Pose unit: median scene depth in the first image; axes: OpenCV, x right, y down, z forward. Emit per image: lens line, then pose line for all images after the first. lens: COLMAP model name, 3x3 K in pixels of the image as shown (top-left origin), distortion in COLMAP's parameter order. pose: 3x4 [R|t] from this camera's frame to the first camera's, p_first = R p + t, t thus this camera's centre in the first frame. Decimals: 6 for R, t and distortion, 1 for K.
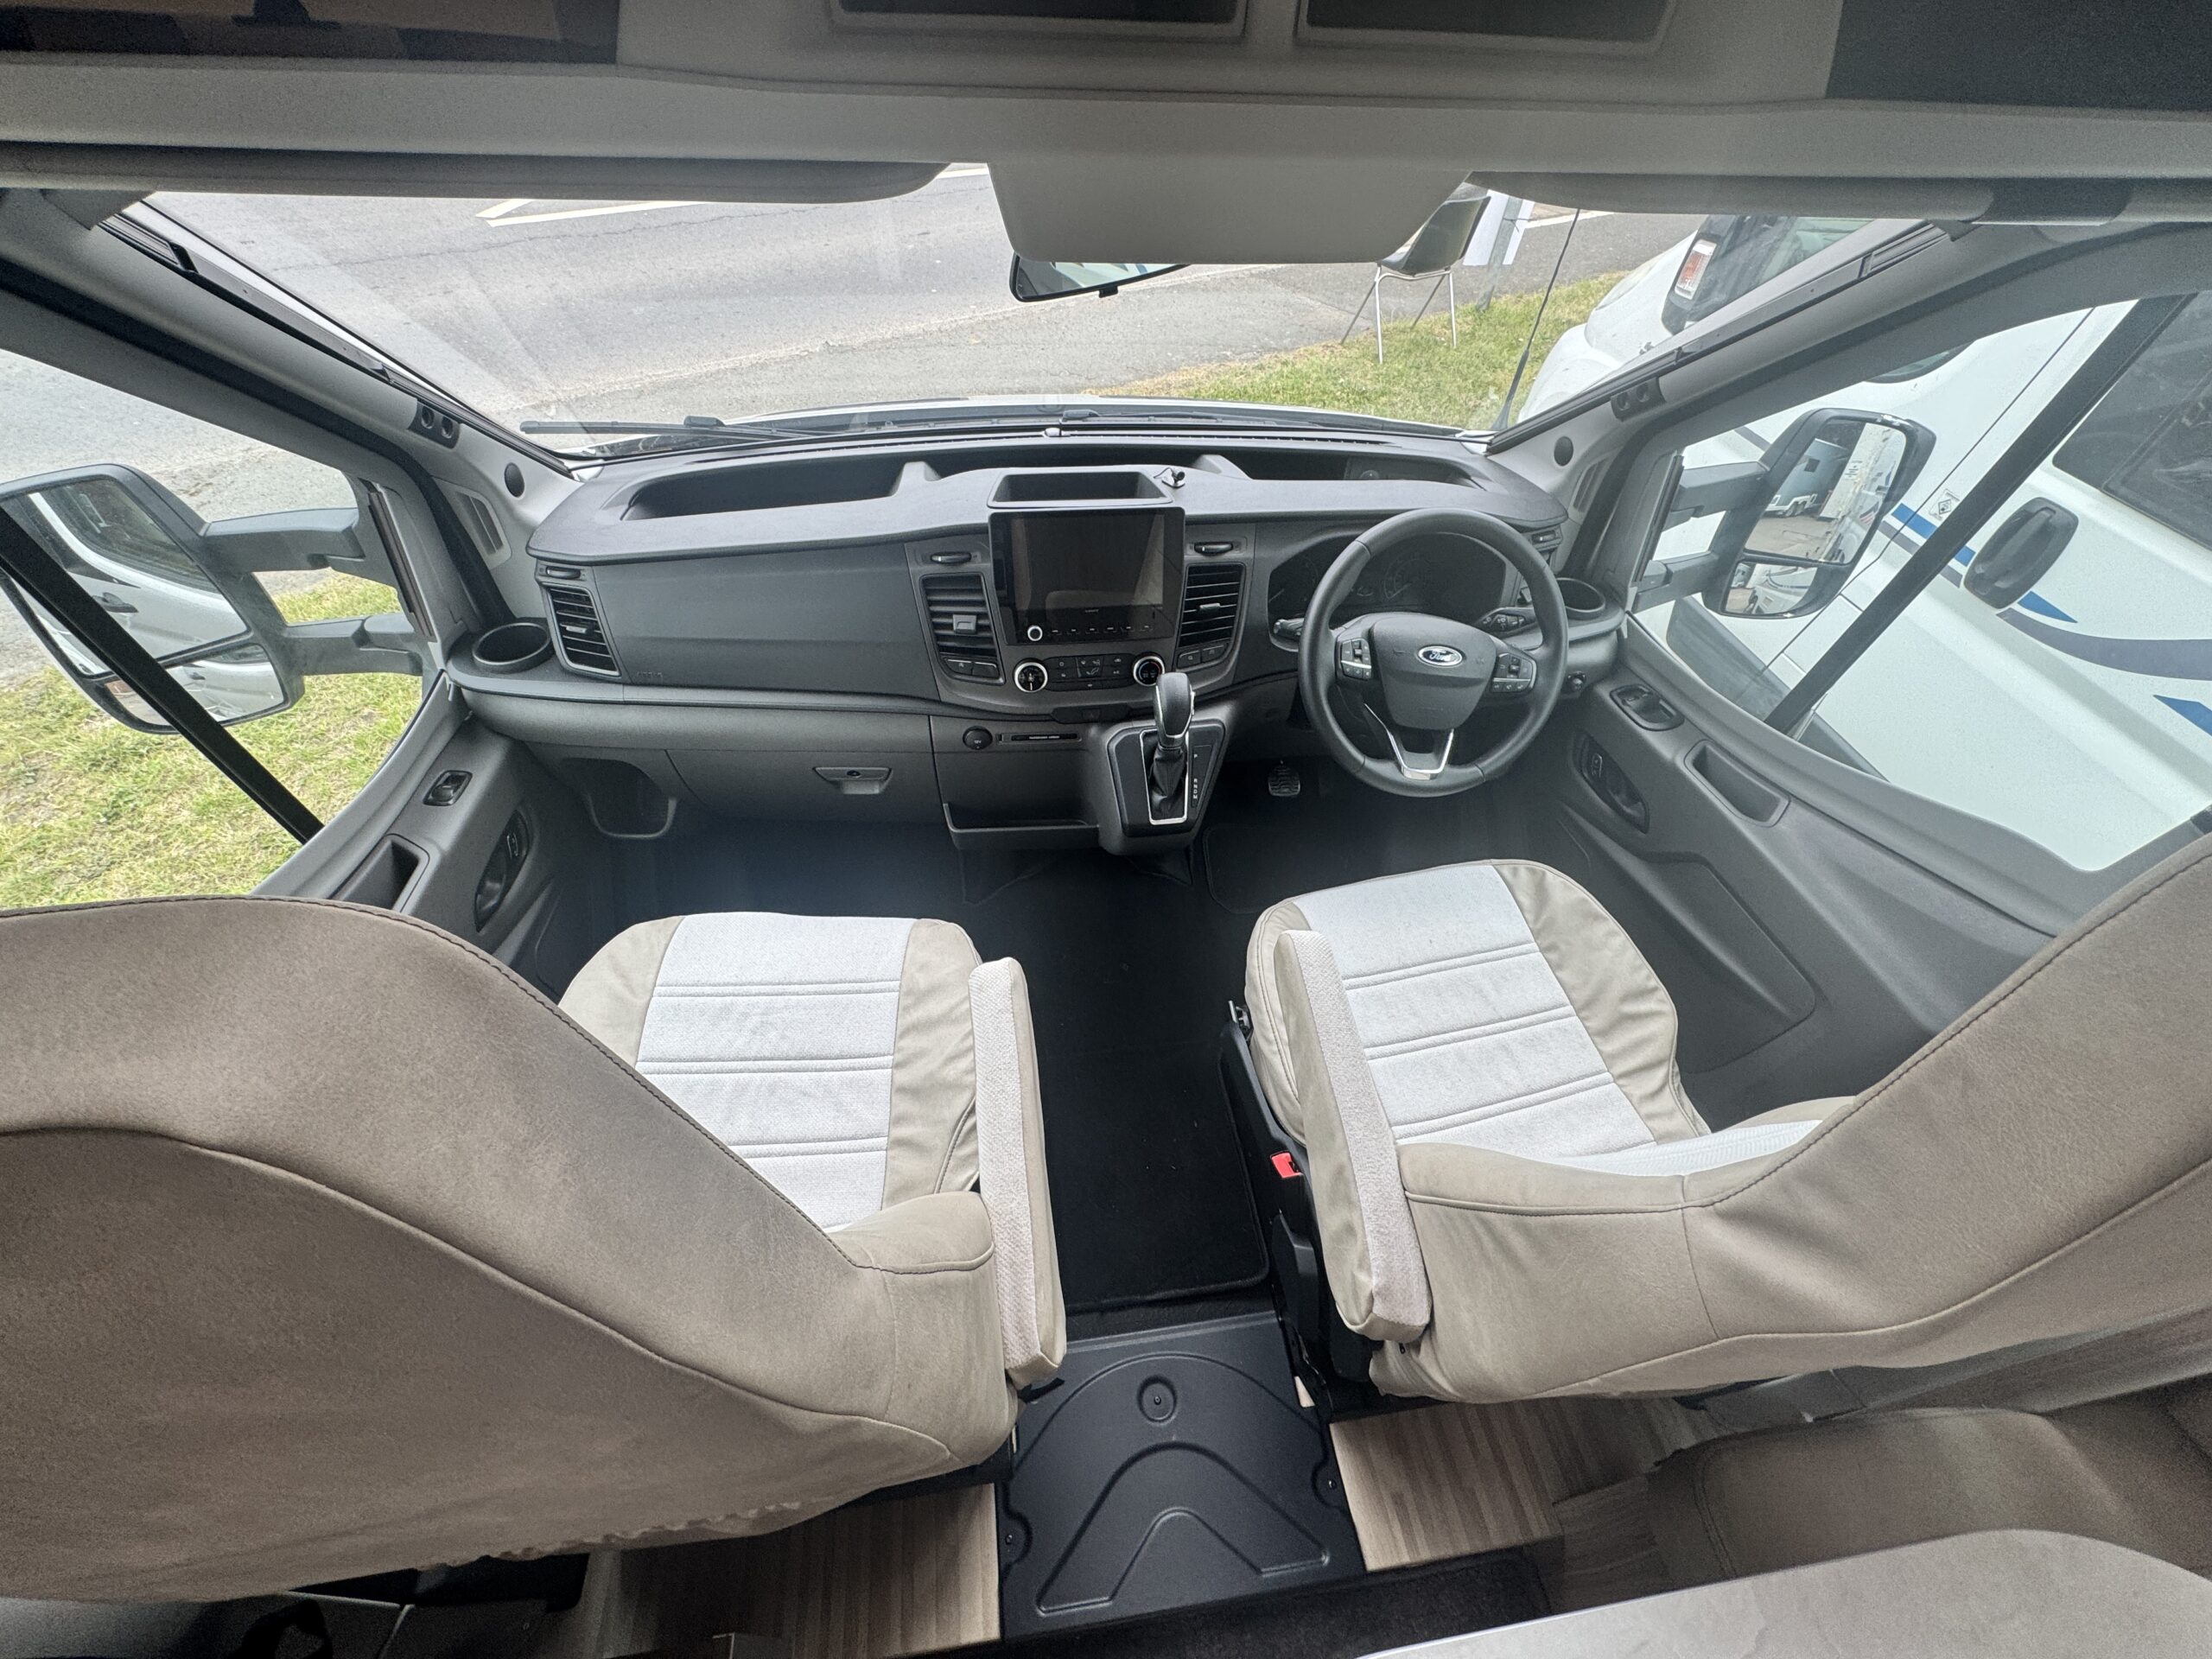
lens RADIAL K [[884.5, 0, 1111.4], [0, 884.5, 833.9], [0, 0, 1]] dist [-0.006078, 0.000171]
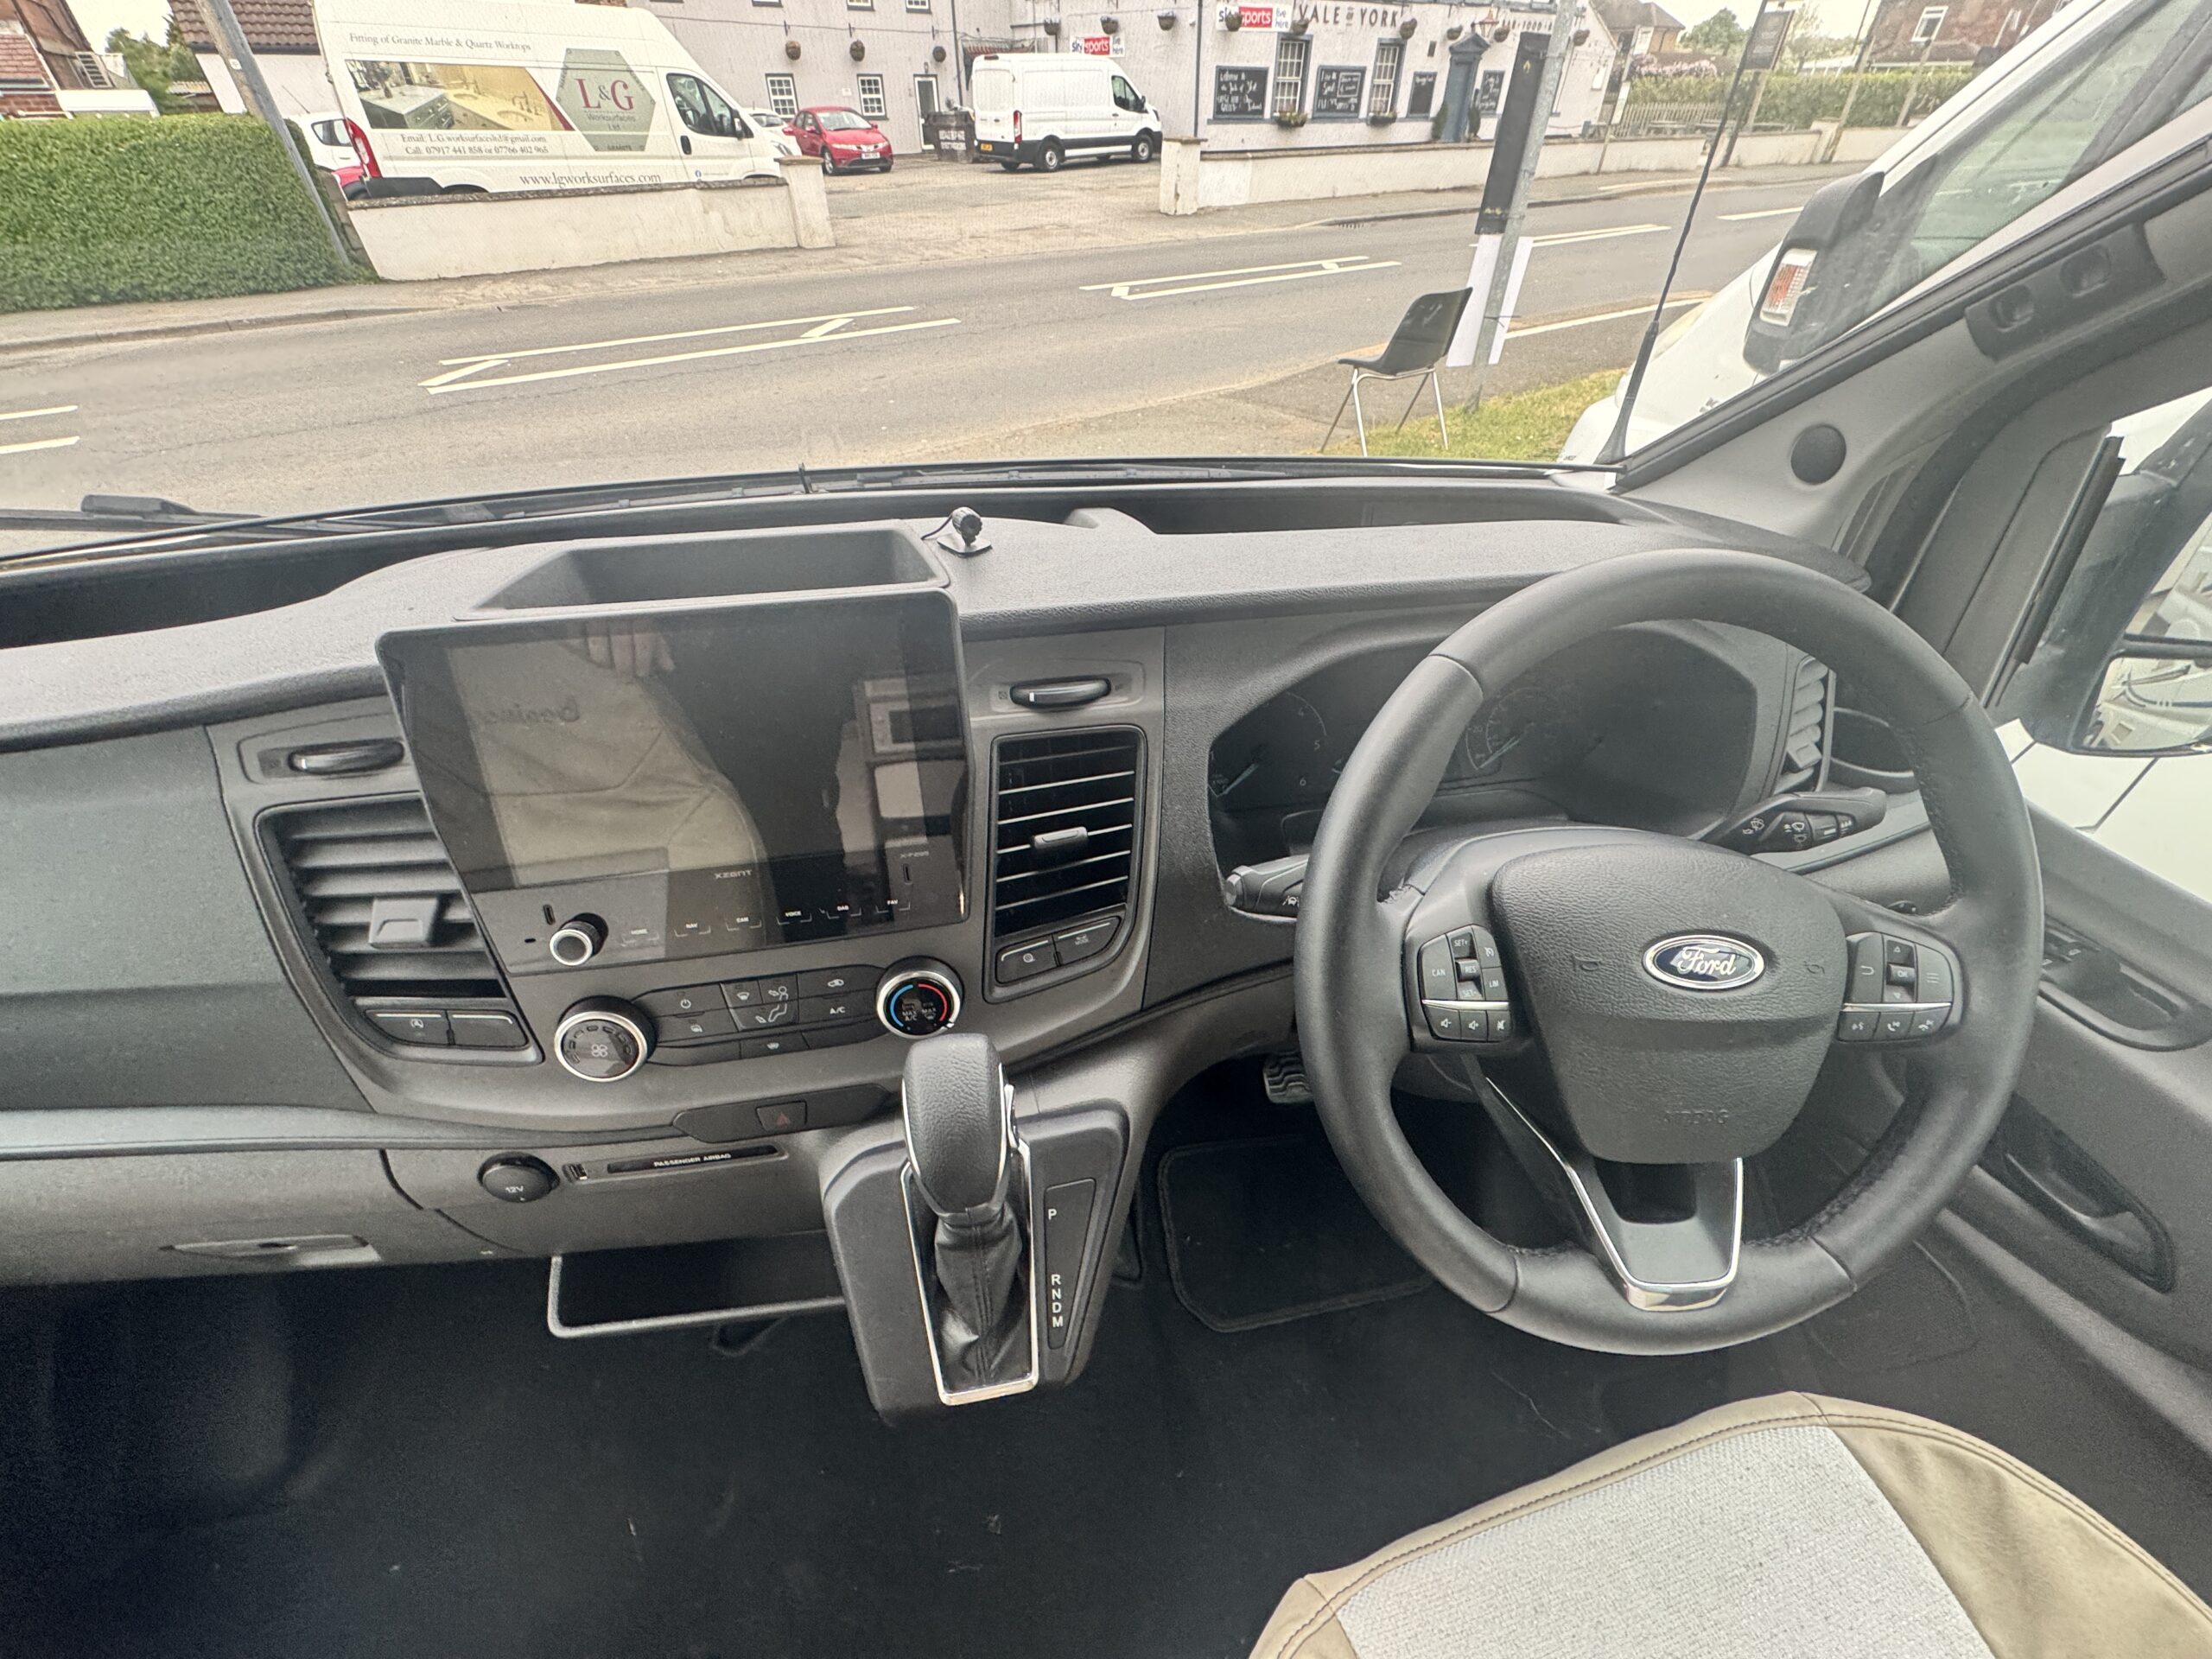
lens RADIAL K [[884.7, 0, 1115.1], [0, 884.7, 819.0], [0, 0, 1]] dist [-0.005381, 0.000974]
pose [[0.998639, -0.051662, -0.007176, 0.136246], [0.049930, 0.986672, -0.154873, -0.199531], [0.015081, 0.154304, 0.987908, 0.600201]]
